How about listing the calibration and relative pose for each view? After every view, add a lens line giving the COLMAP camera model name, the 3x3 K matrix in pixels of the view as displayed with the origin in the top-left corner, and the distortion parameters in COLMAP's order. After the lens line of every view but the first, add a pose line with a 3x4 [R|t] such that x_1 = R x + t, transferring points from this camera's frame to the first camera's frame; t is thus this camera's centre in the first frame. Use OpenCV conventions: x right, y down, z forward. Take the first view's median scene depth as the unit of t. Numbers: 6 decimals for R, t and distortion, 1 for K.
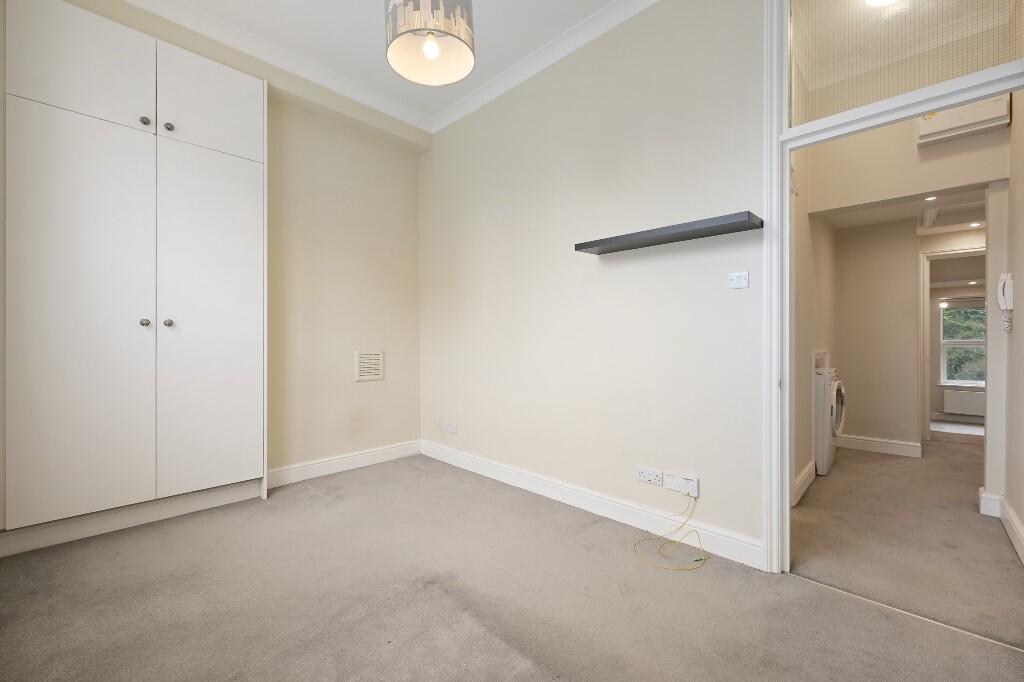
lens RADIAL K [[413.7, 0, 512.0], [0, 413.7, 341.0], [0, 0, 1]] dist [-0.000568, -0.000227]
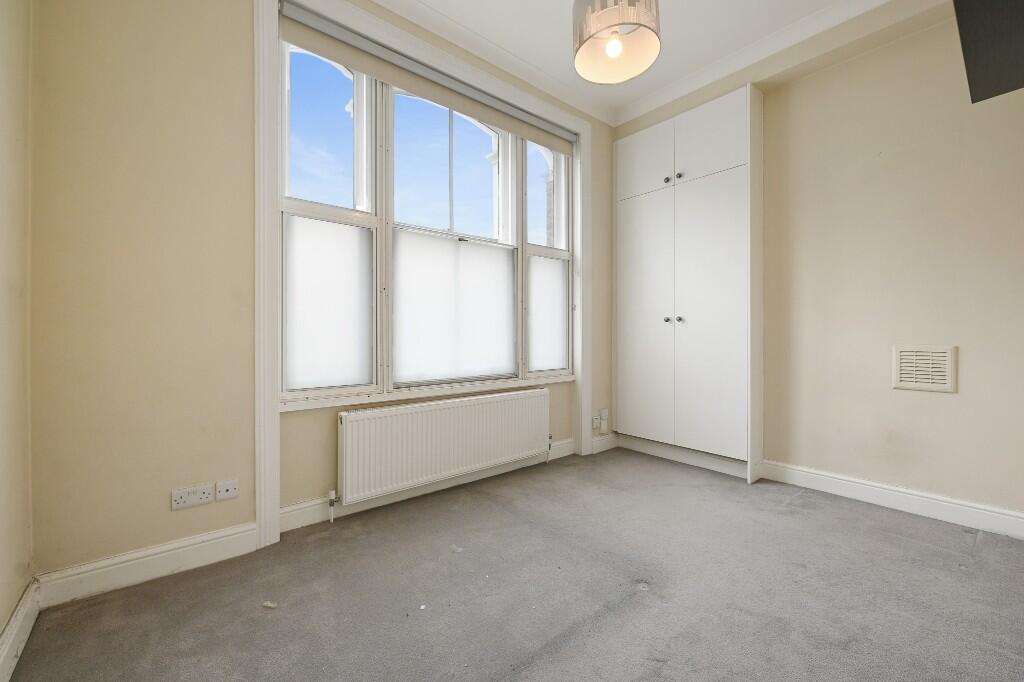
lens RADIAL K [[417.1, 0, 509.9], [0, 417.1, 331.6], [0, 0, 1]] dist [0.000128, -0.000037]
pose [[-0.114955, -0.003976, -0.993363, 0.523025], [-0.000668, 0.999992, -0.003925, 0.003639], [0.993370, 0.000212, -0.114957, 0.522133]]
